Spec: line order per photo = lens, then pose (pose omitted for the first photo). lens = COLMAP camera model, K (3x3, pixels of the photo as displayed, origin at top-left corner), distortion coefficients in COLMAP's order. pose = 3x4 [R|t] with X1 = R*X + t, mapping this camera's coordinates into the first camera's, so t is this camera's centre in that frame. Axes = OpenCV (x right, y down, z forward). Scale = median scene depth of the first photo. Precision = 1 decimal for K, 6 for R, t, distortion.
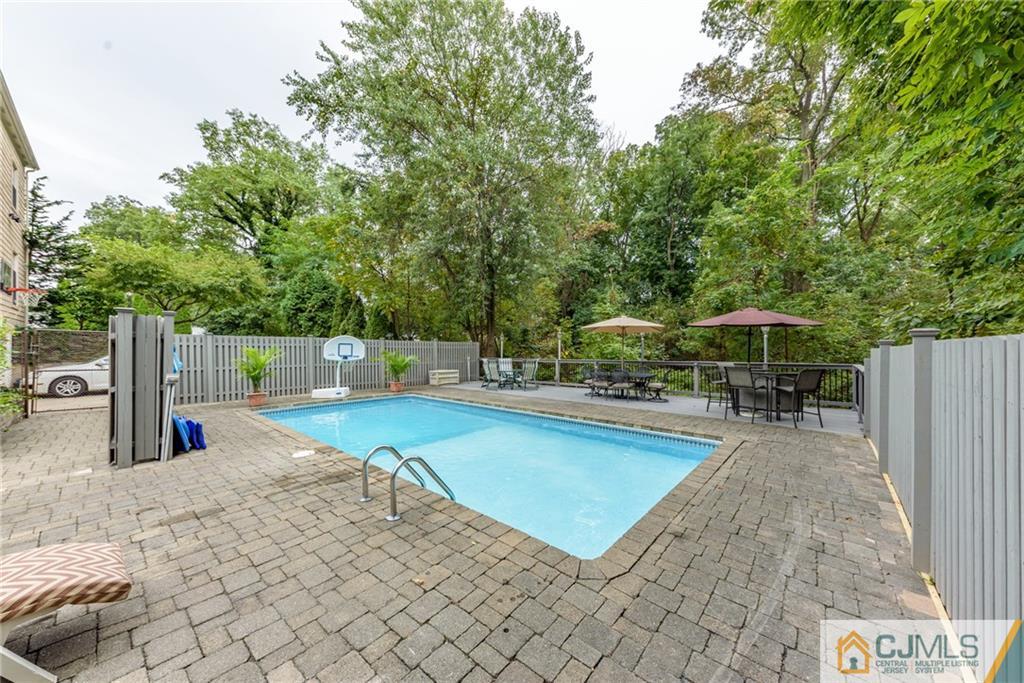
lens RADIAL K [[348.3, 0, 514.8], [0, 348.3, 348.6], [0, 0, 1]] dist [0.008511, 0.000033]
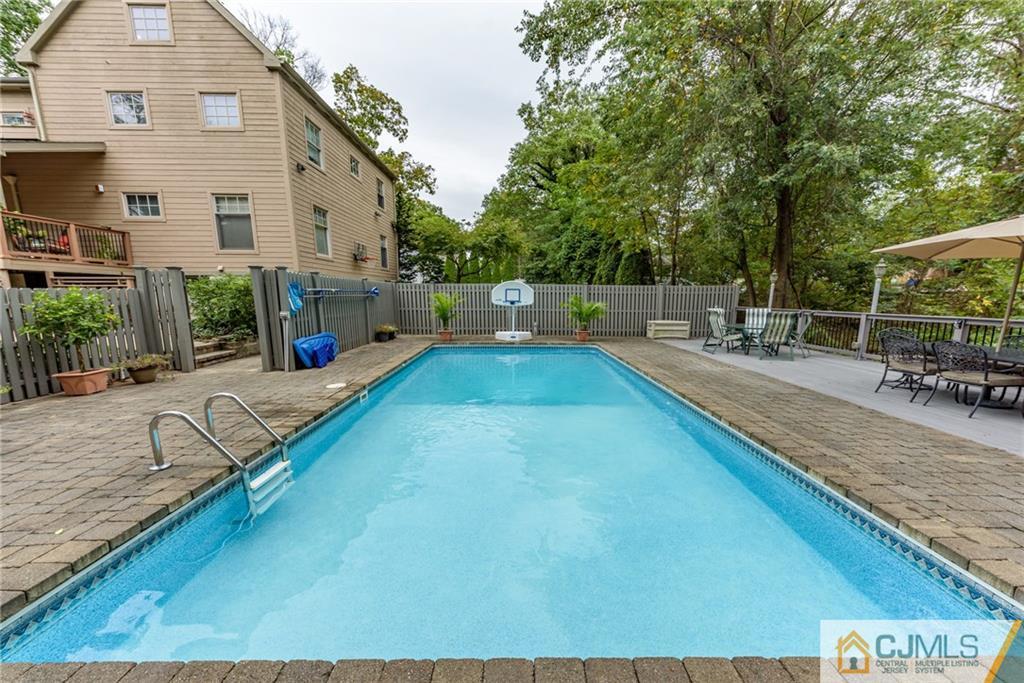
lens RADIAL K [[348.3, 0, 514.8], [0, 348.3, 348.6], [0, 0, 1]] dist [0.008511, 0.000033]
pose [[0.668508, 0.113661, -0.734968, 0.223472], [0.000118, 0.988236, 0.152936, 0.001704], [0.743705, -0.102326, 0.660630, 0.250250]]
